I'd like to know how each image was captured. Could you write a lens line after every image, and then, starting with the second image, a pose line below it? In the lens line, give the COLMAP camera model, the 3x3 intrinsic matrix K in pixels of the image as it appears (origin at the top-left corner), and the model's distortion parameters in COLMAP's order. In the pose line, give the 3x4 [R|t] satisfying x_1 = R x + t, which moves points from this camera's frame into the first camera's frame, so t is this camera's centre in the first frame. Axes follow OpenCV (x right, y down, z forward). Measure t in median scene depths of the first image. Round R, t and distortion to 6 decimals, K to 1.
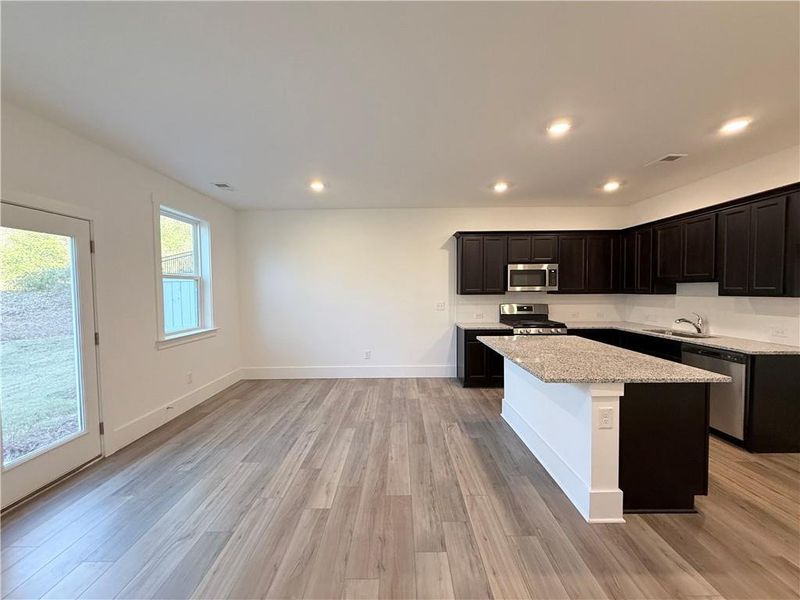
lens RADIAL K [[317.8, 0, 398.3], [0, 317.8, 299.8], [0, 0, 1]] dist [-0.000098, 0.000152]
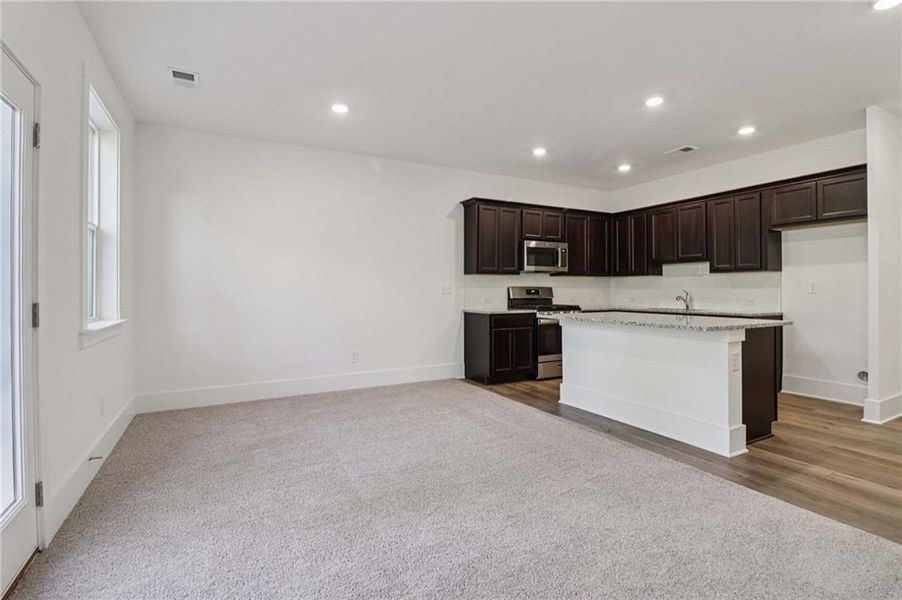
lens RADIAL K [[430.2, 0, 452.7], [0, 430.2, 285.3], [0, 0, 1]] dist [0.001190, -0.012473]
pose [[0.878600, 0.011797, 0.477413, -0.462028], [0.011738, 0.998859, -0.046283, 0.077019], [-0.477415, 0.046268, 0.877459, 0.059387]]
